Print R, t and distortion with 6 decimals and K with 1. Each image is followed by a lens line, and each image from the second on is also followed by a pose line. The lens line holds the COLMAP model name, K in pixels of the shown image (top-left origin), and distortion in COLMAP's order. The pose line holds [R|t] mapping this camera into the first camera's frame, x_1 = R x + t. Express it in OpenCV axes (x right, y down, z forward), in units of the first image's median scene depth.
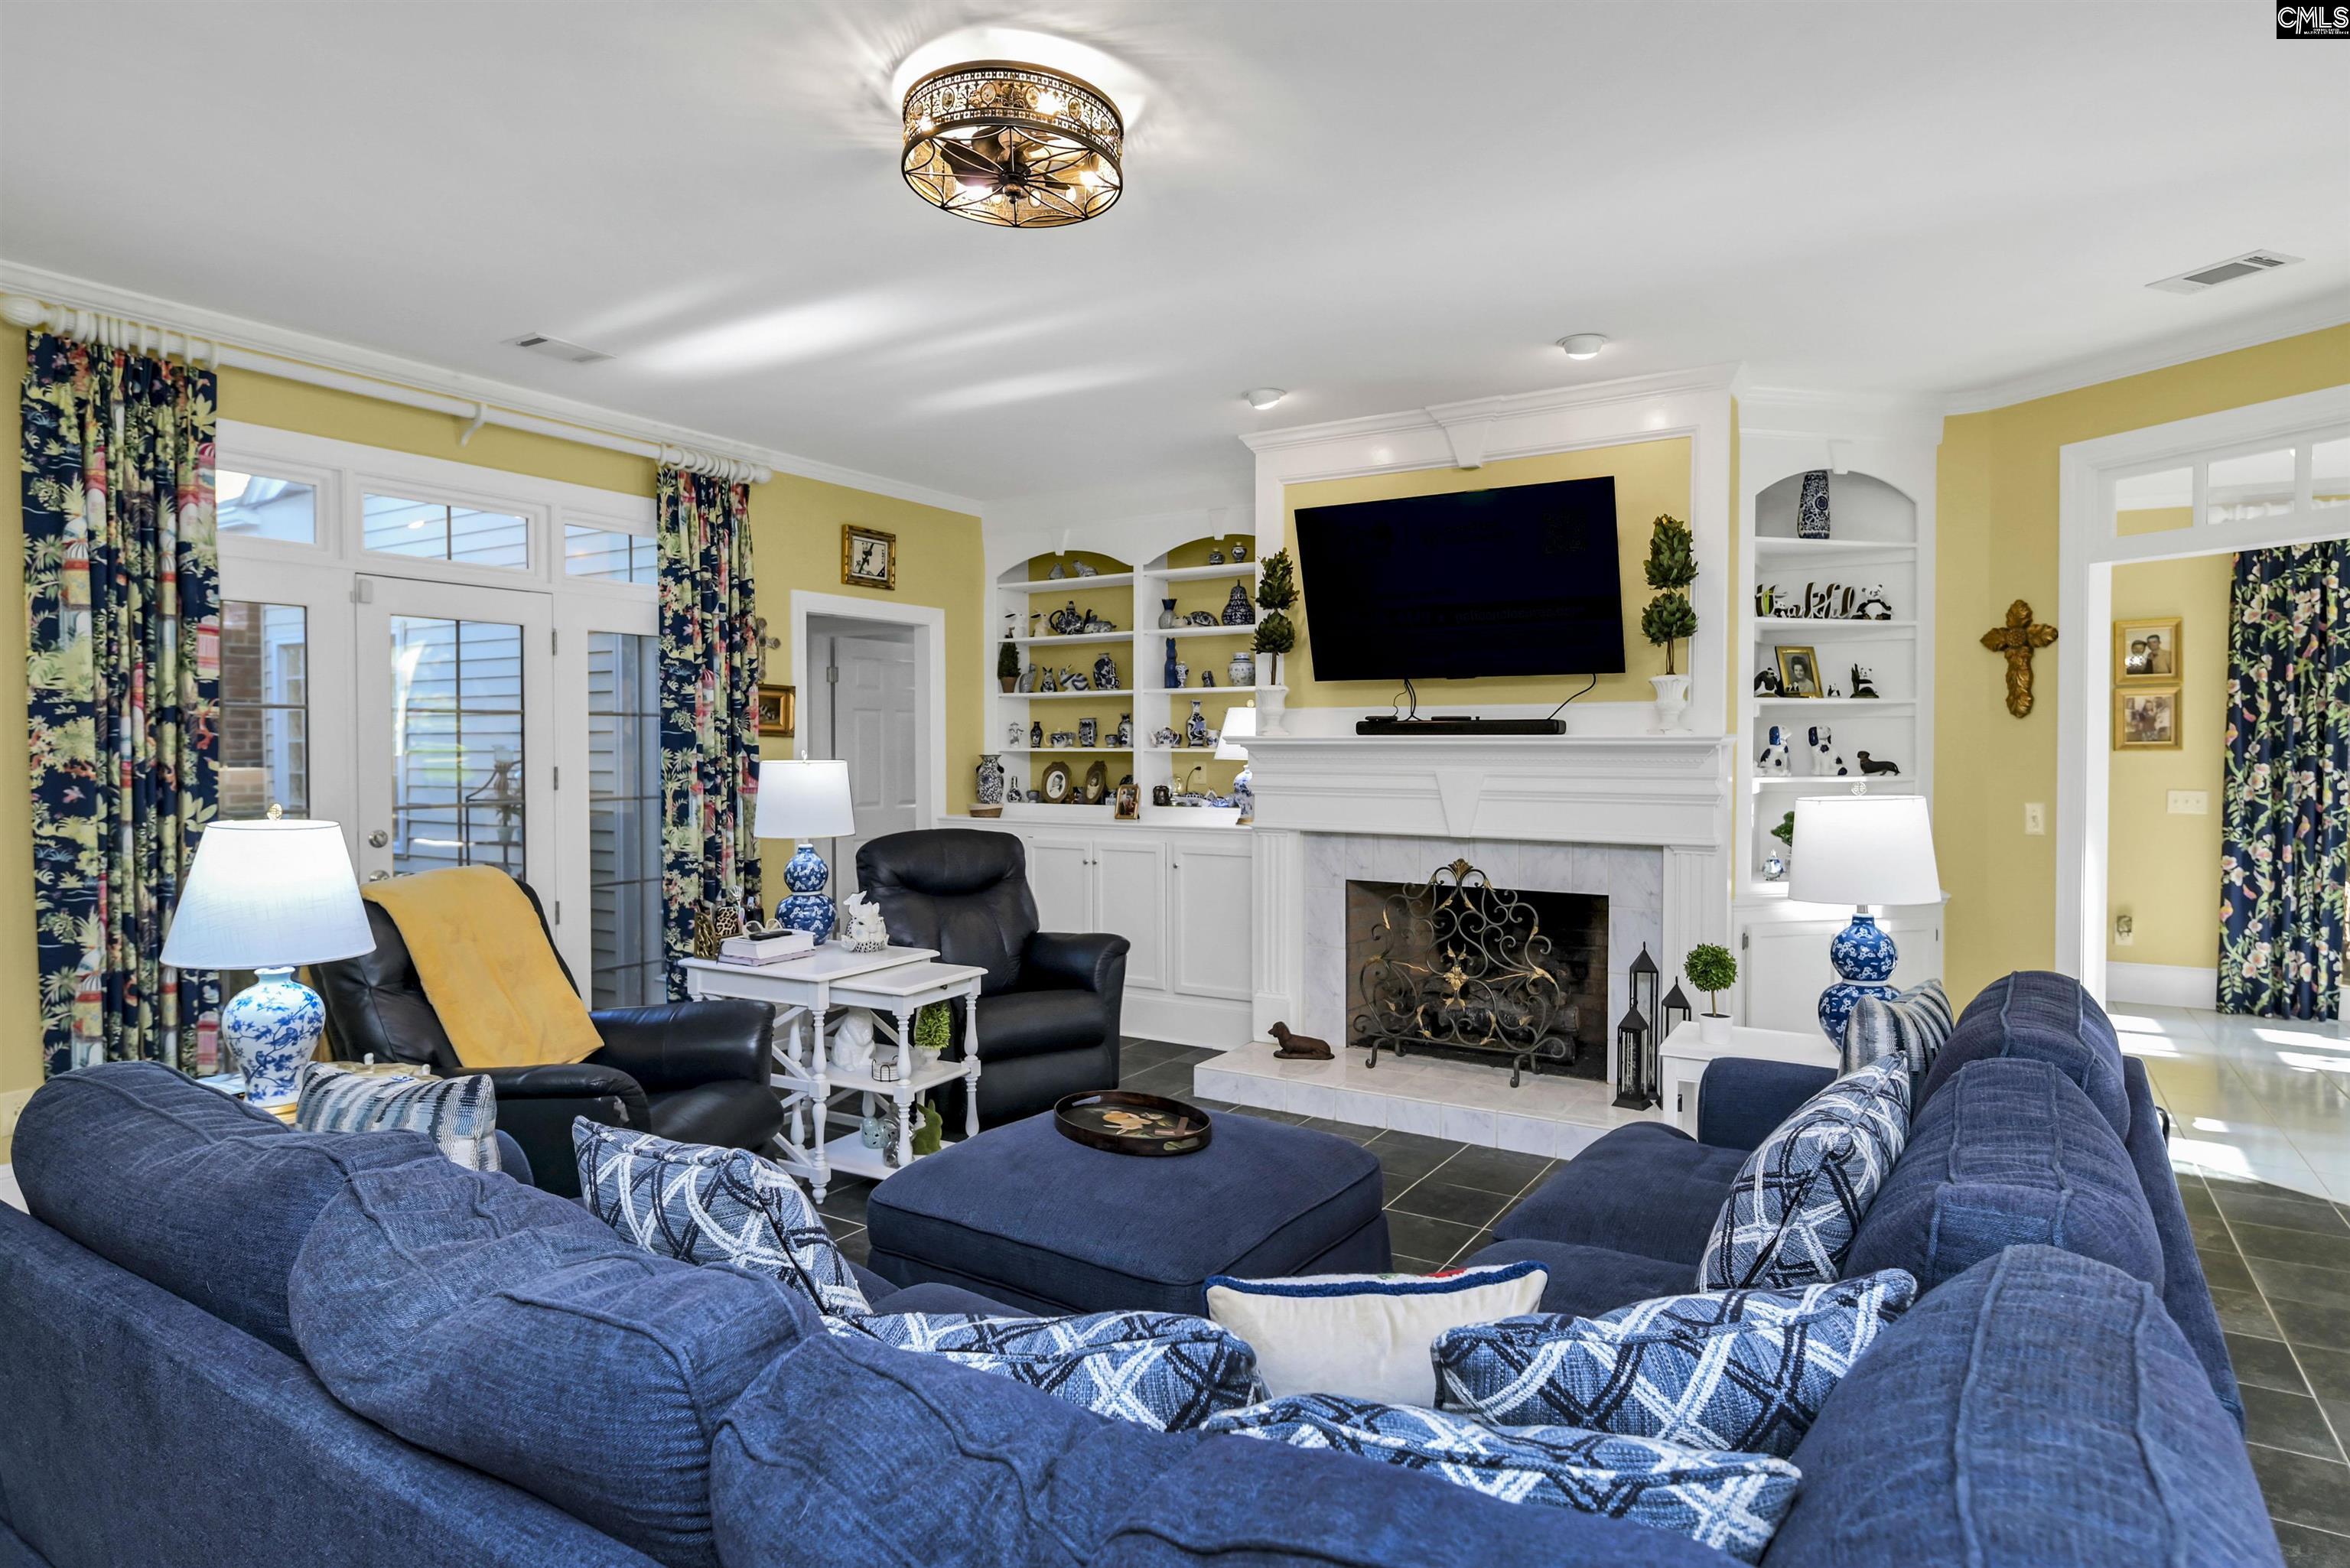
lens RADIAL K [[1338.0, 0, 1101.8], [0, 1338.0, 781.6], [0, 0, 1]] dist [0.009015, -0.010154]
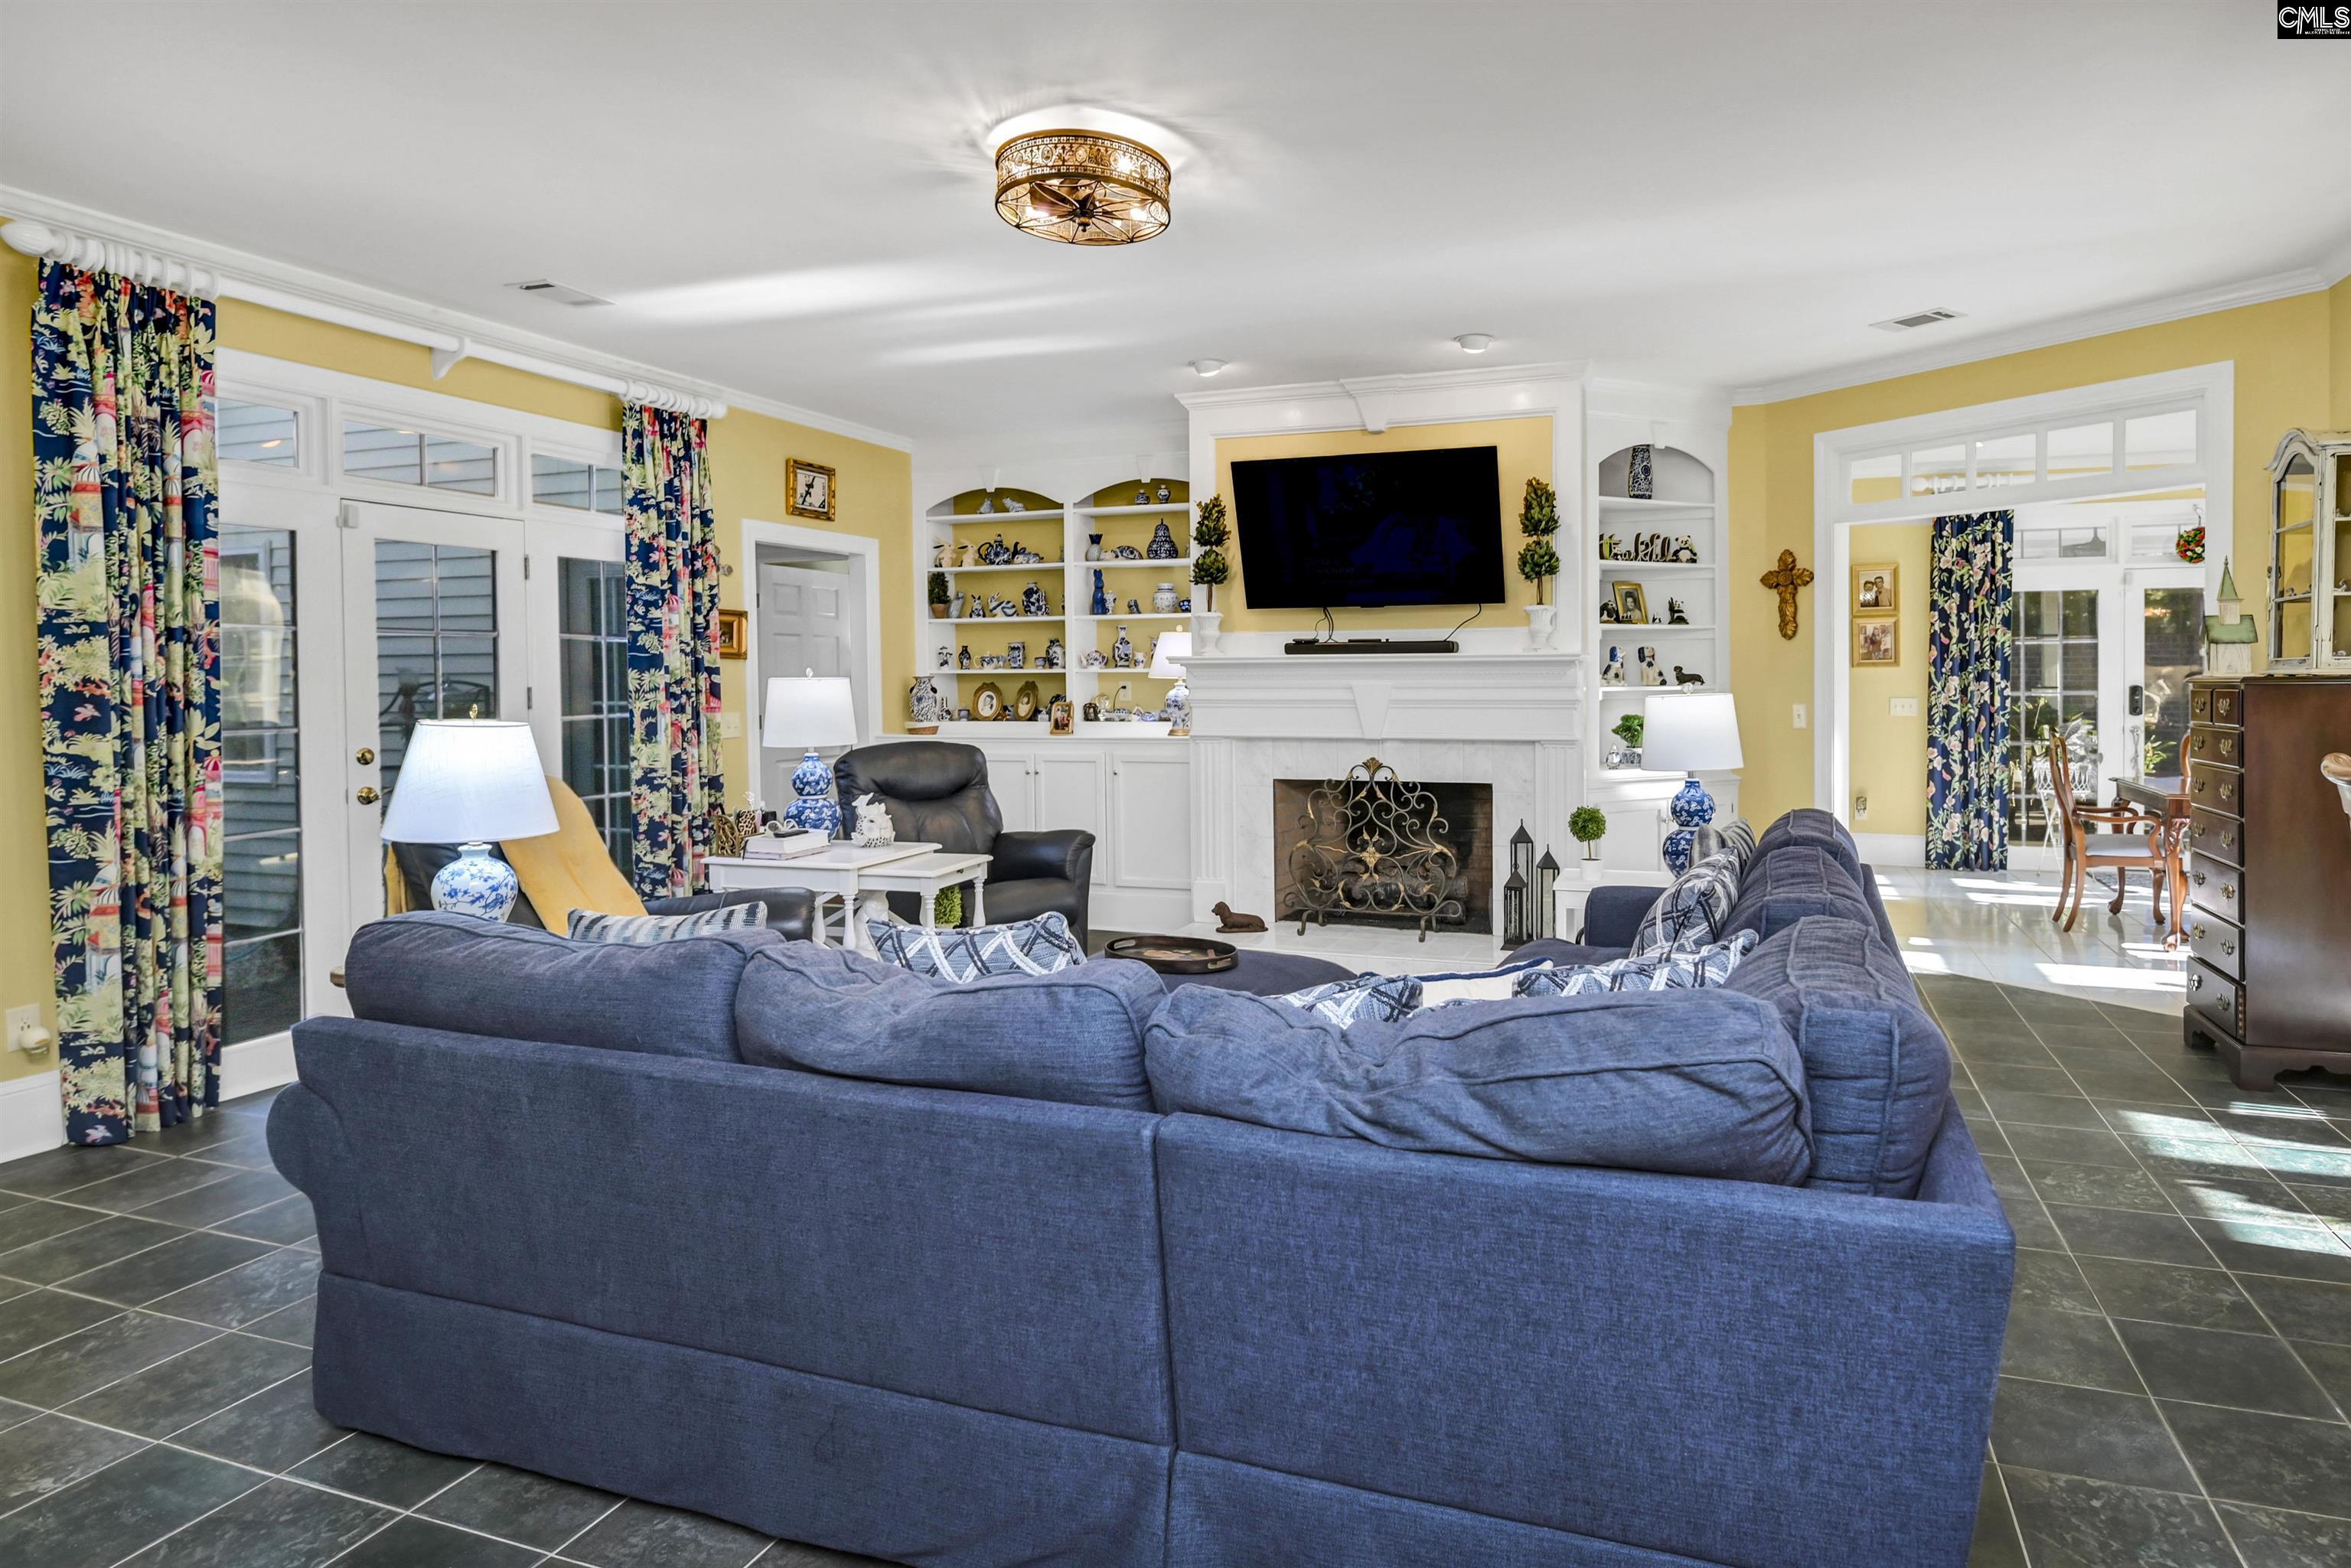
lens RADIAL K [[1430.7, 0, 1174.8], [0, 1430.7, 707.6], [0, 0, 1]] dist [0.001464, -0.003087]
pose [[0.979351, -0.008197, 0.202002, -0.166708], [0.009674, 0.999933, -0.006327, 0.019826], [-0.201936, 0.008150, 0.979365, -0.222777]]
